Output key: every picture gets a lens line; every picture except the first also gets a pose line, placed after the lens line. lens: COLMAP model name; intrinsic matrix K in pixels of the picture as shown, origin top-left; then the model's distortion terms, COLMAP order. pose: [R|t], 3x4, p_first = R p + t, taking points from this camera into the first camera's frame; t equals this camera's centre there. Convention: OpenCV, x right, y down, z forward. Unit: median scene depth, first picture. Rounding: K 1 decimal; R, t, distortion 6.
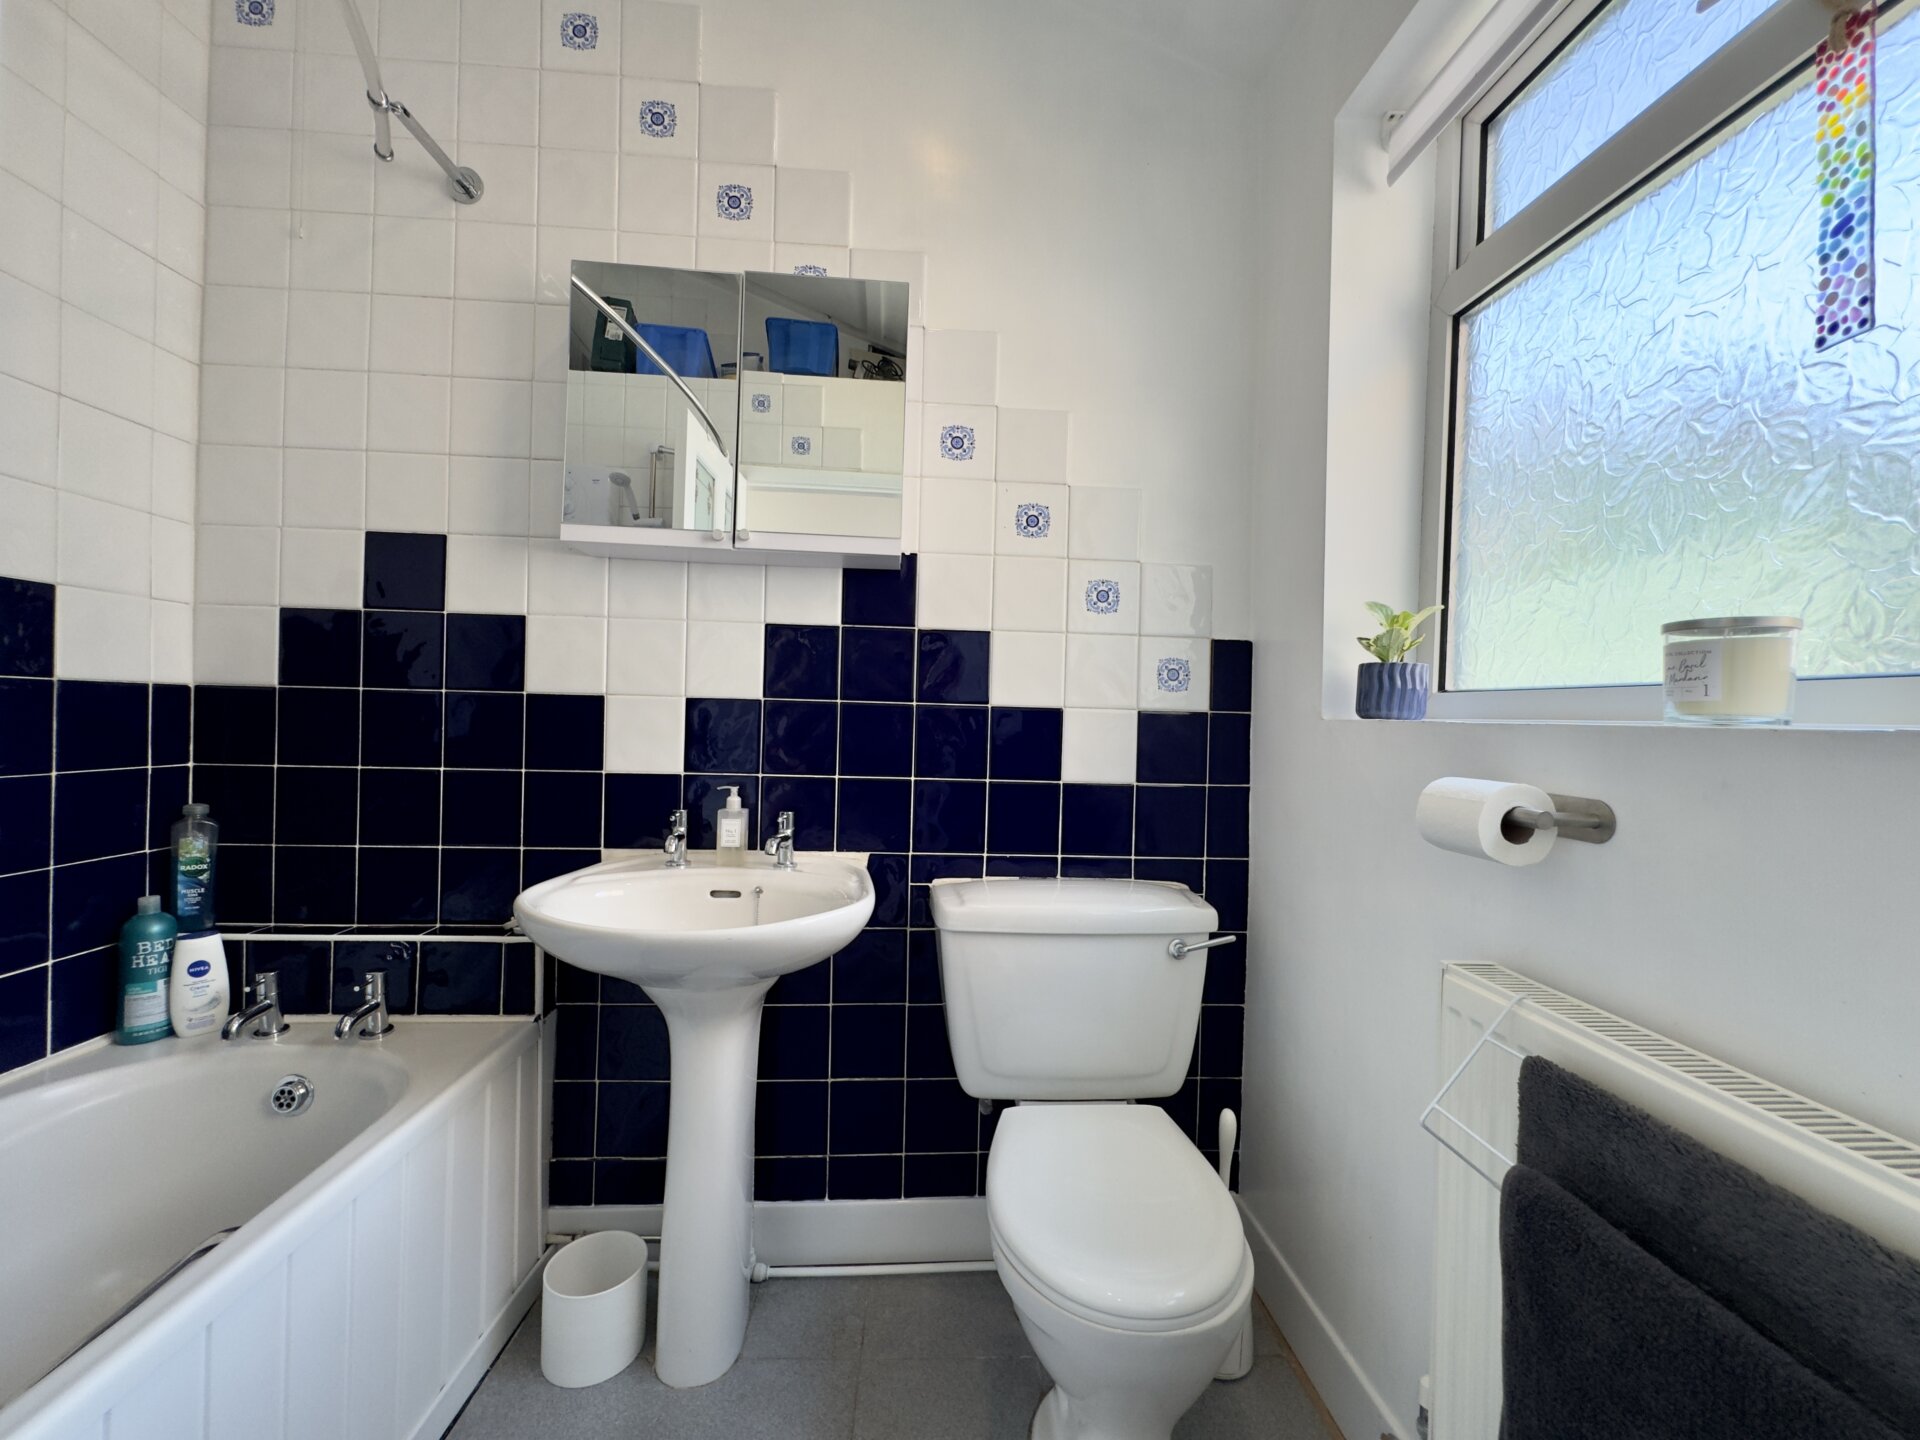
lens RADIAL K [[767.2, 0, 961.2], [0, 767.2, 720.3], [0, 0, 1]] dist [-0.002489, 0.000028]
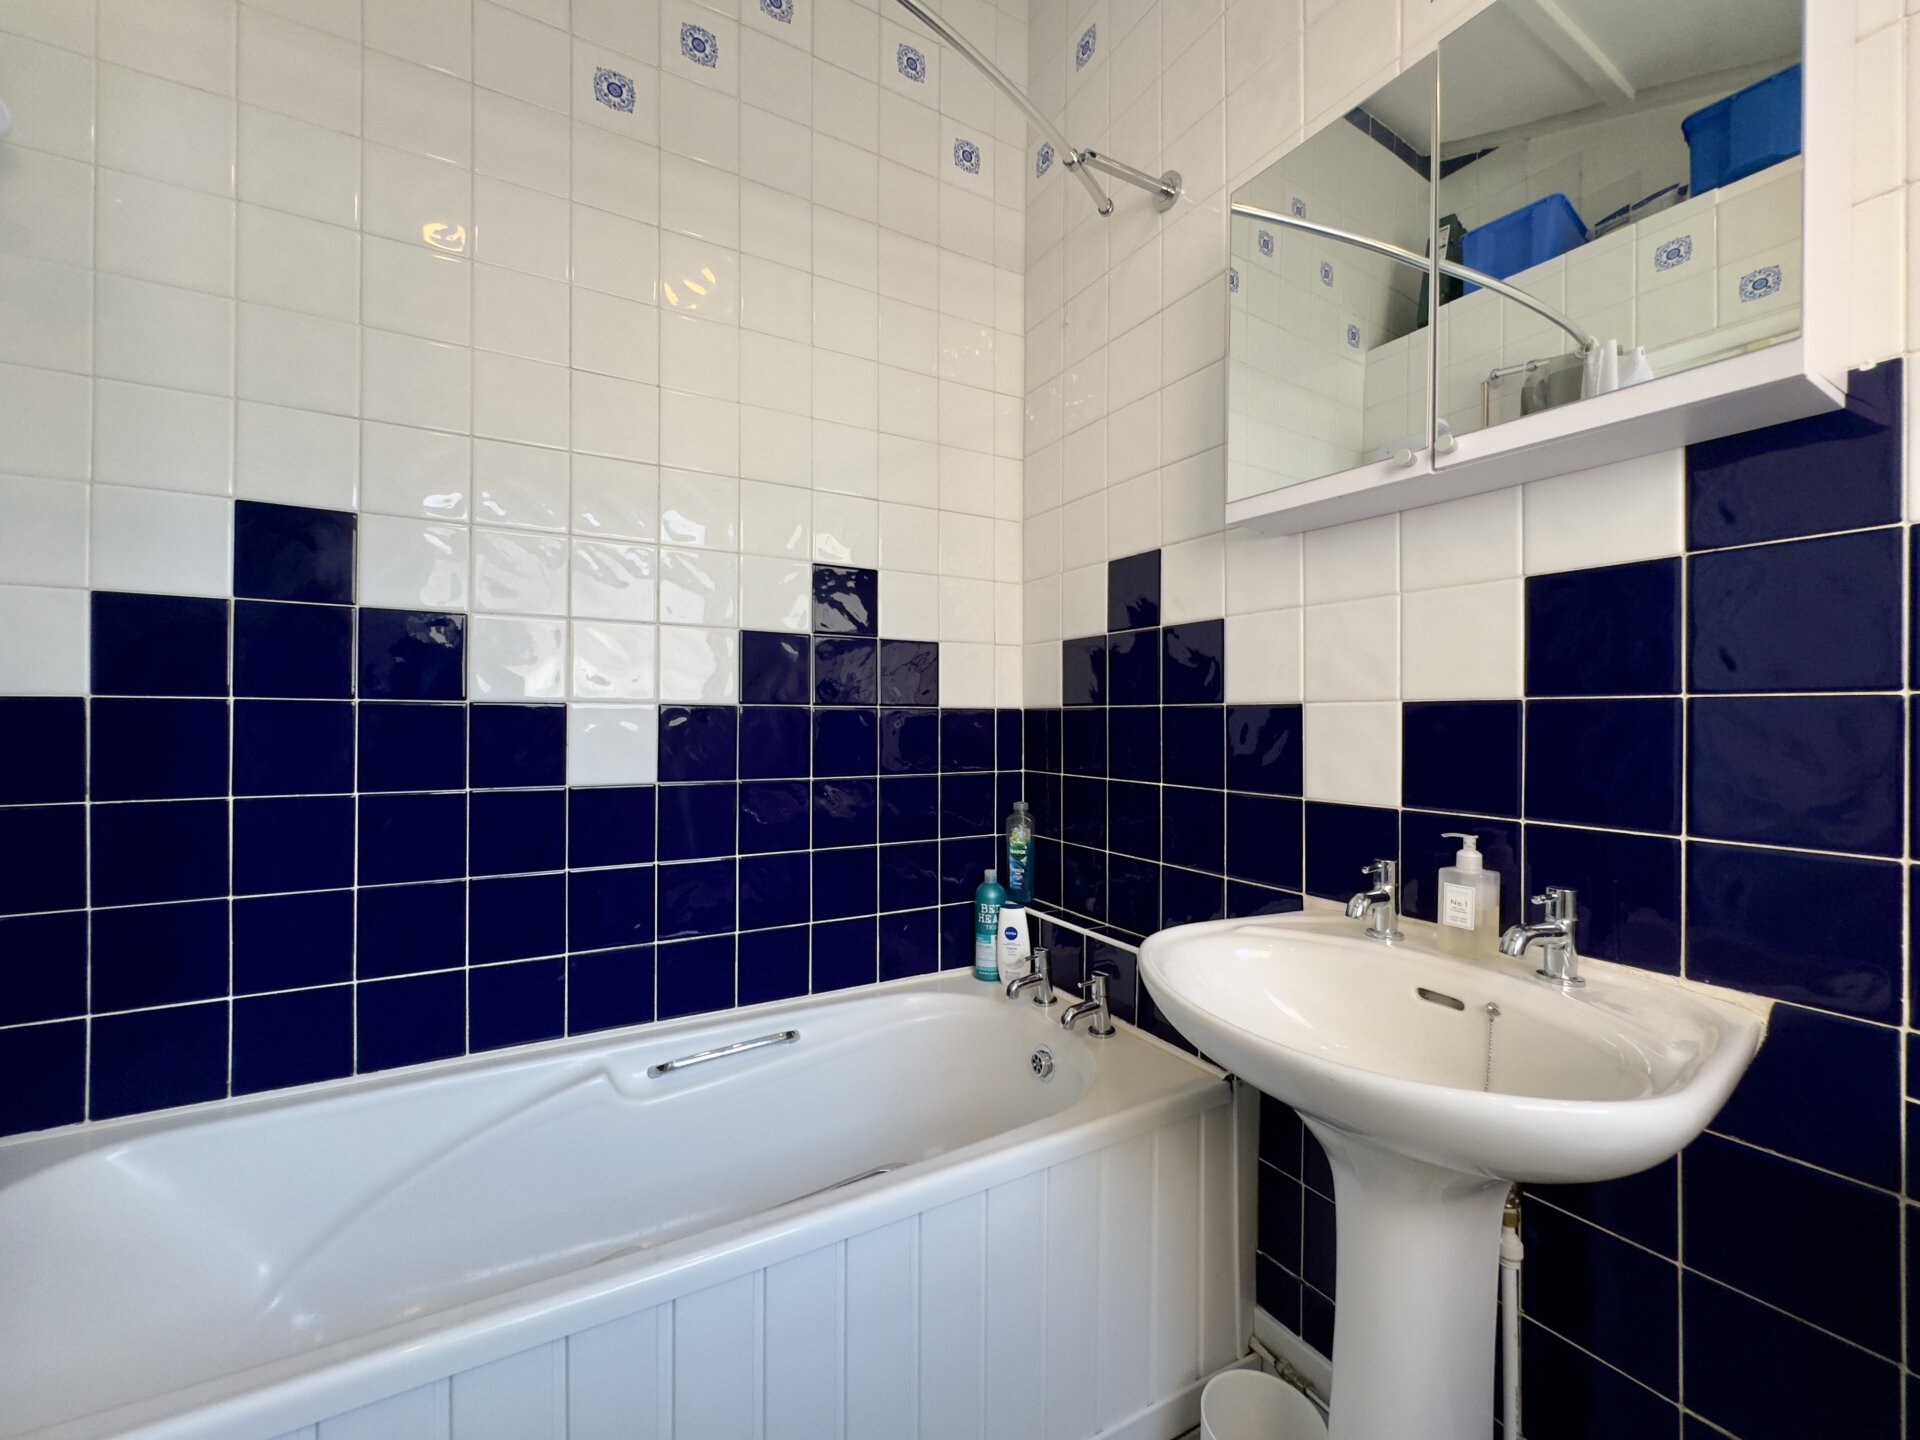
lens RADIAL K [[767.2, 0, 958.2], [0, 767.2, 718.5], [0, 0, 1]] dist [-0.002489, 0.000028]
pose [[0.444457, -0.024738, -0.895459, 0.101157], [0.005898, 0.999678, -0.024690, 0.001254], [0.895781, 0.005692, 0.444459, 0.339648]]
